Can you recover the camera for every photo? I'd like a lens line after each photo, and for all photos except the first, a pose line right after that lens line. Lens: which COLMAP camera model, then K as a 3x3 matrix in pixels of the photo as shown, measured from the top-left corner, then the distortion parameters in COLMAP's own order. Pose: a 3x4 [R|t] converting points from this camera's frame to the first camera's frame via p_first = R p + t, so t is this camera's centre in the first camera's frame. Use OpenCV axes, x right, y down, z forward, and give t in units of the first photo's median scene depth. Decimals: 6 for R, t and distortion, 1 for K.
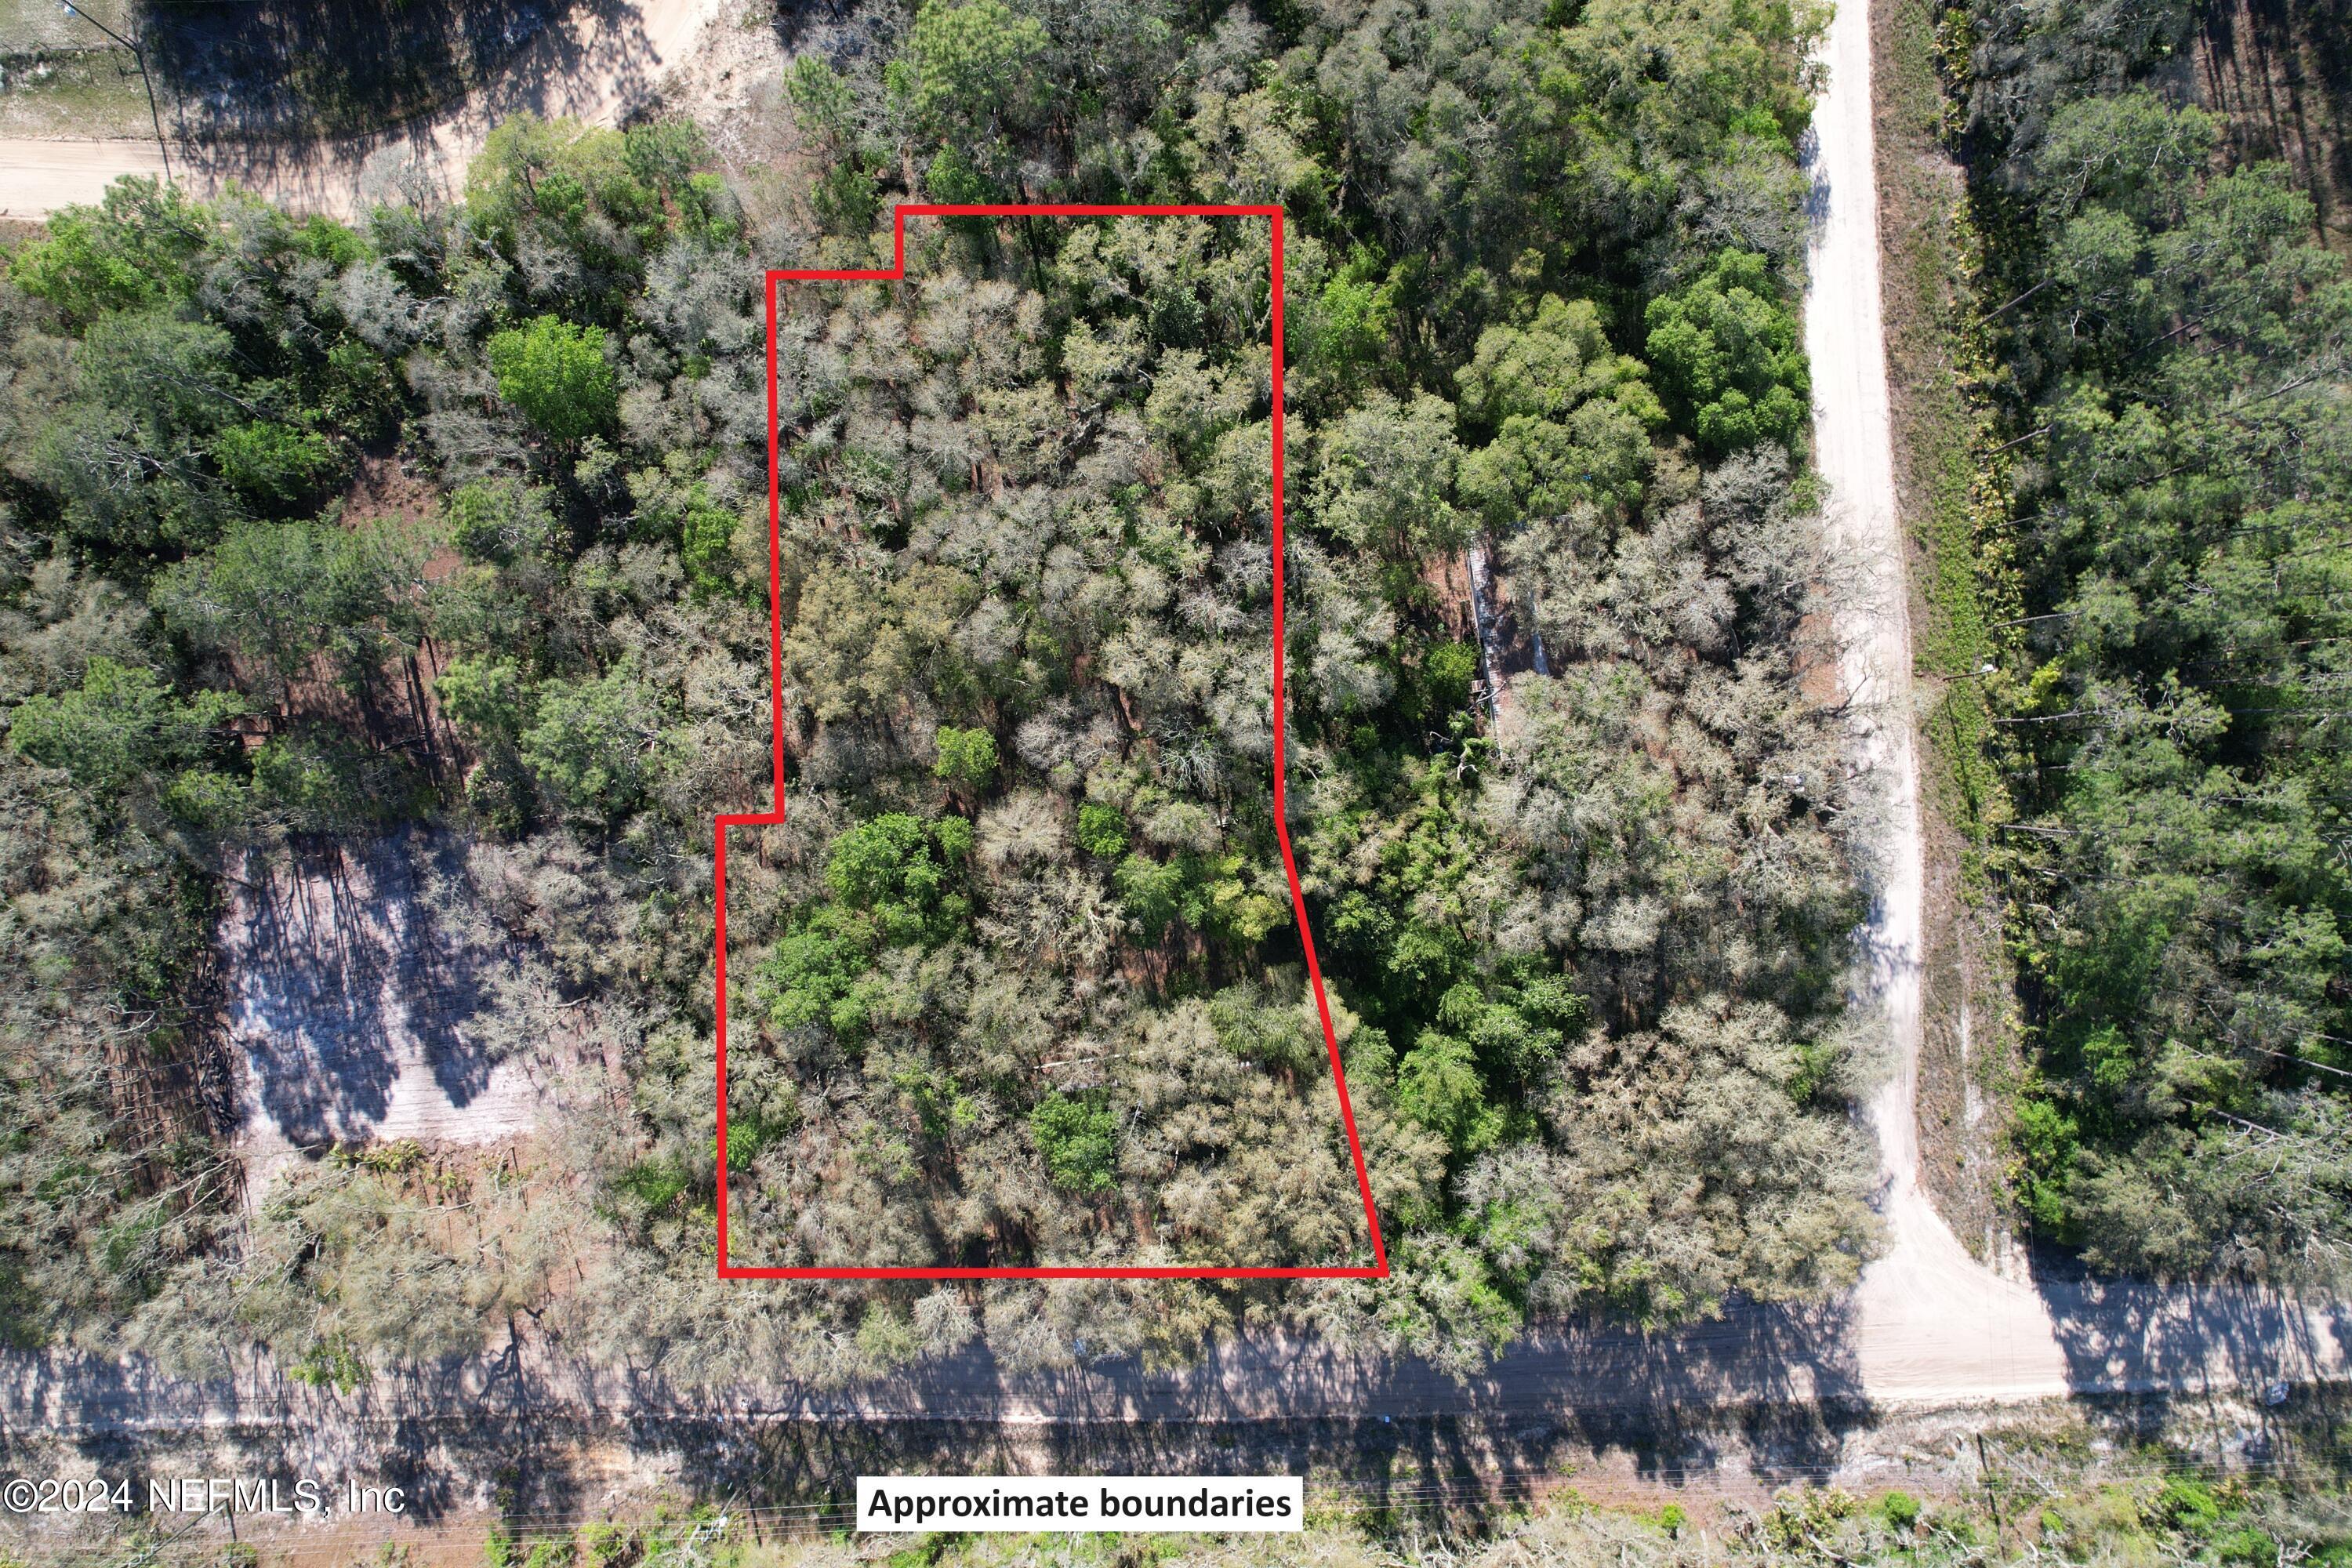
lens RADIAL K [[1439.4, 0, 1202.0], [0, 1439.4, 789.8], [0, 0, 1]] dist [-0.084701, 0.074302]
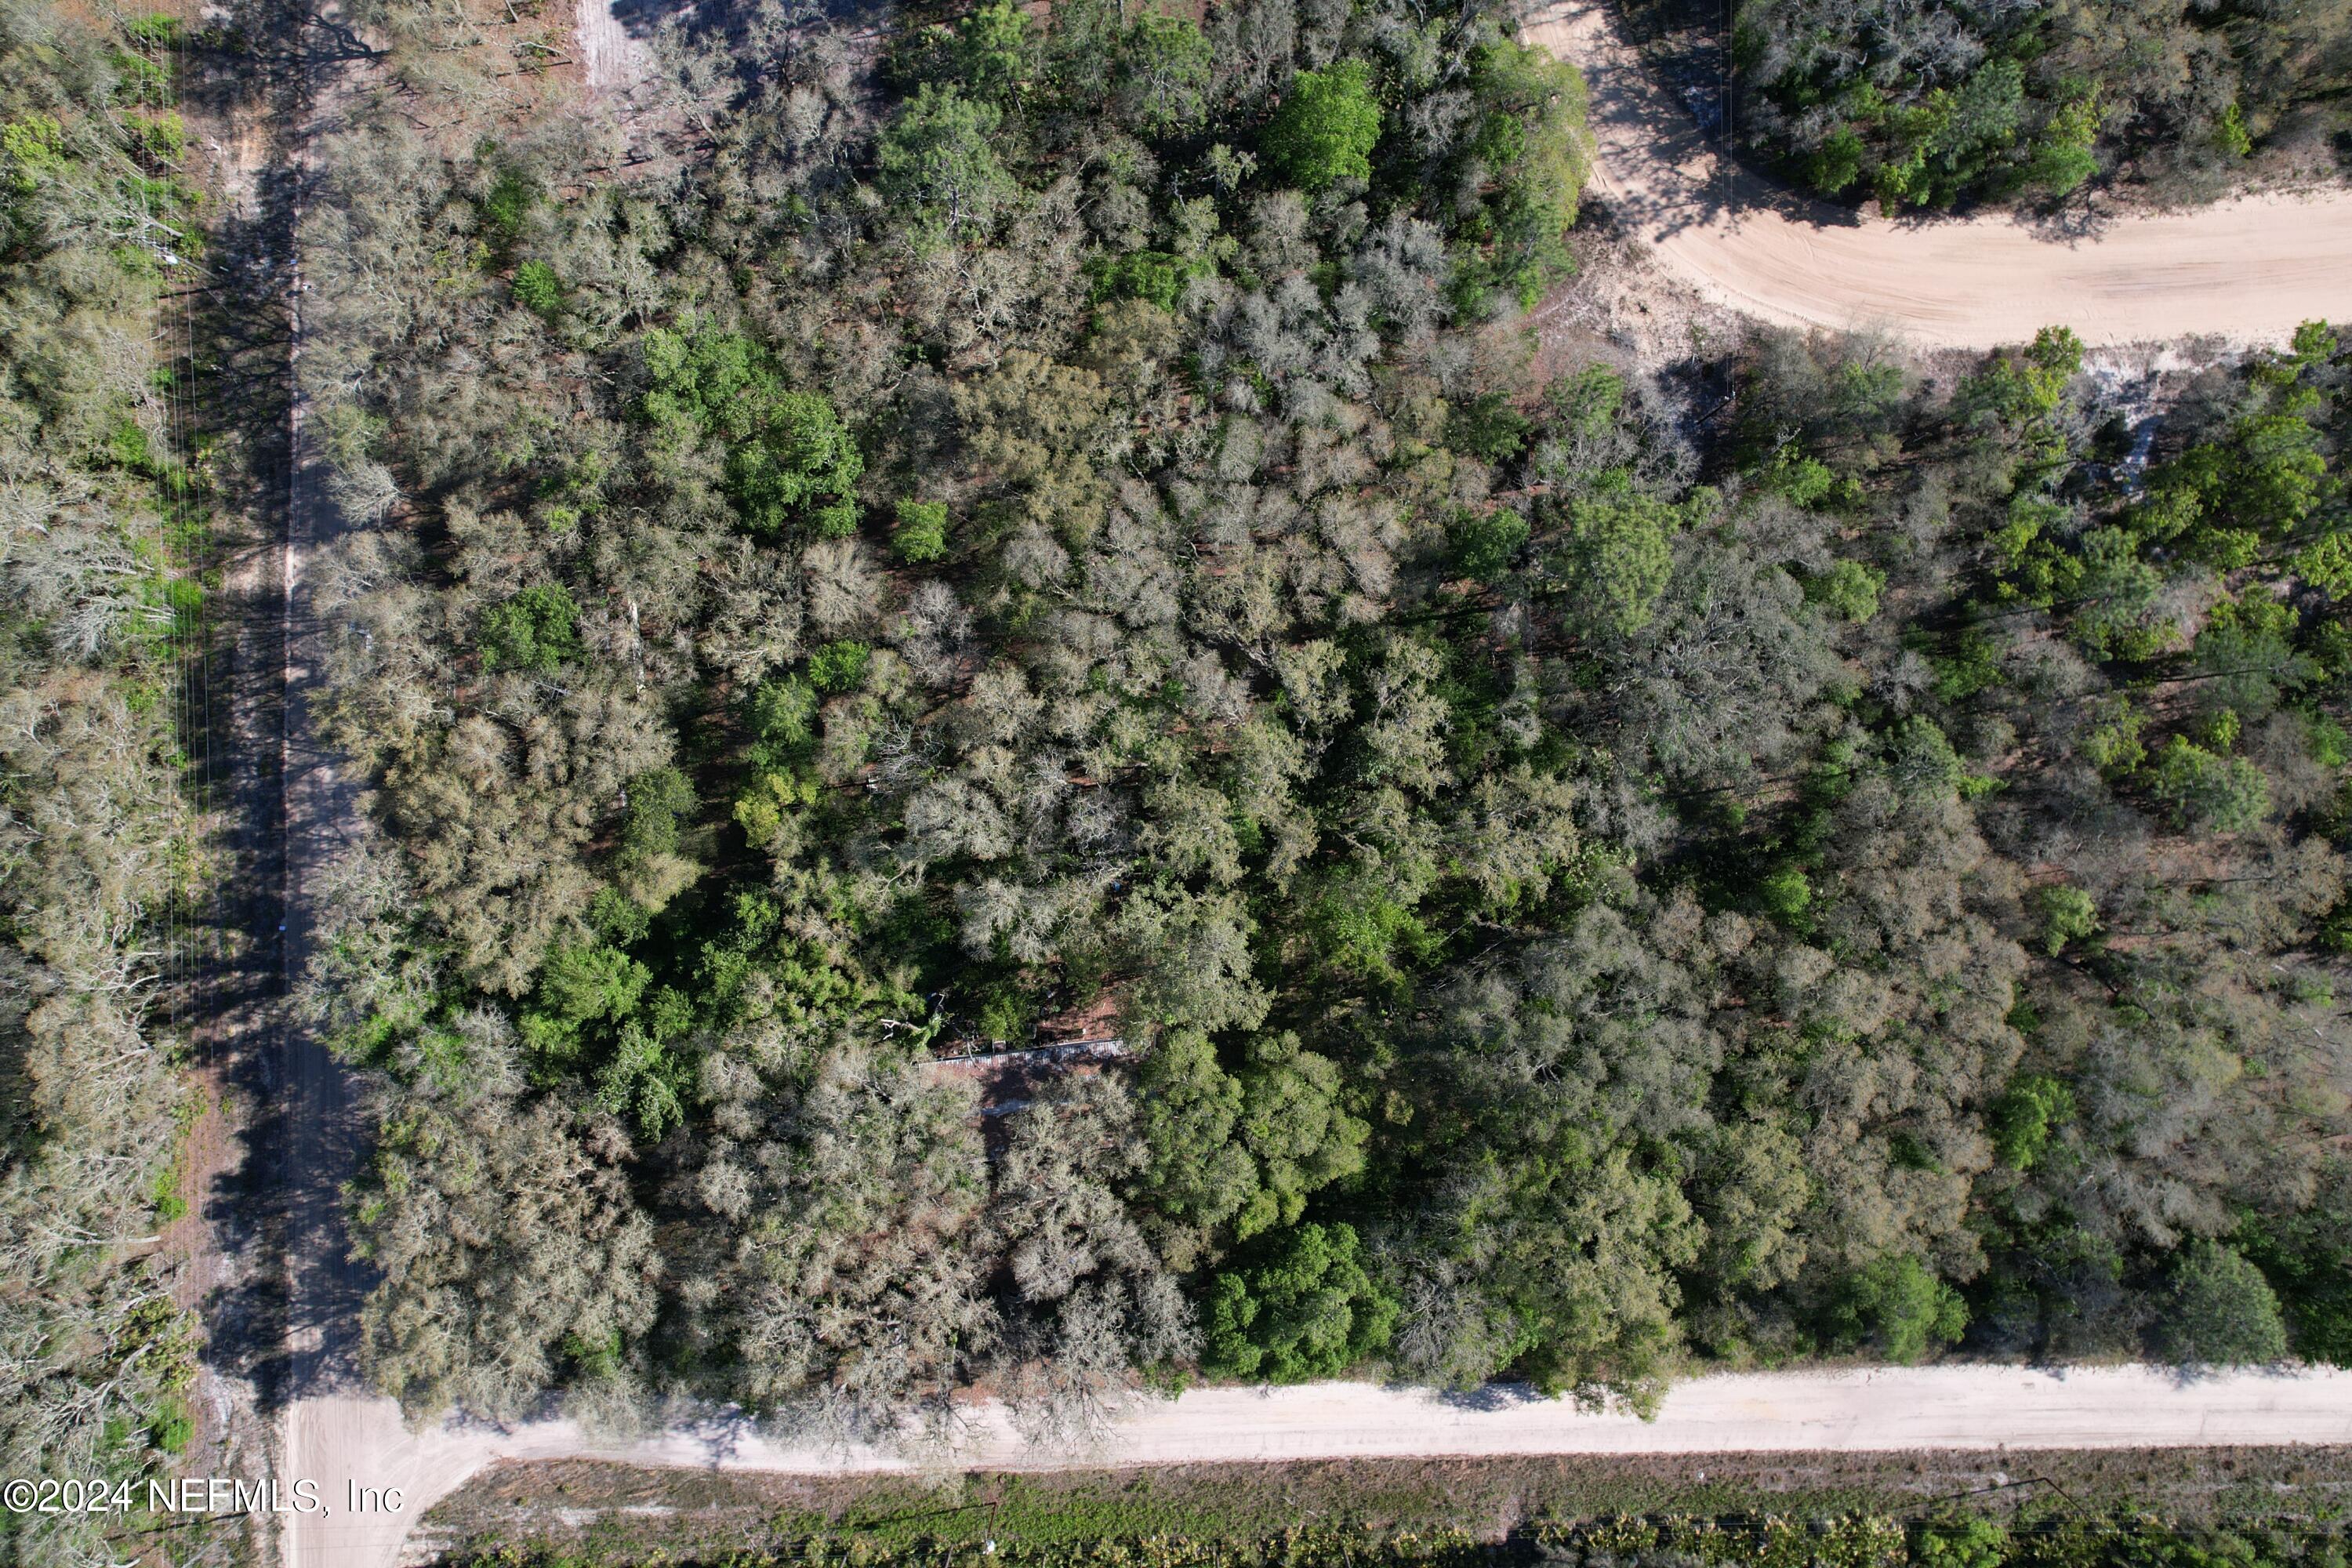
lens RADIAL K [[1439.4, 0, 1202.0], [0, 1439.4, 789.8], [0, 0, 1]] dist [-0.084701, 0.074302]
pose [[-0.033215, 0.999284, 0.018109, -0.008318], [-0.999445, -0.033164, -0.003100, -0.221214], [-0.002498, -0.018202, 0.999831, -0.001773]]
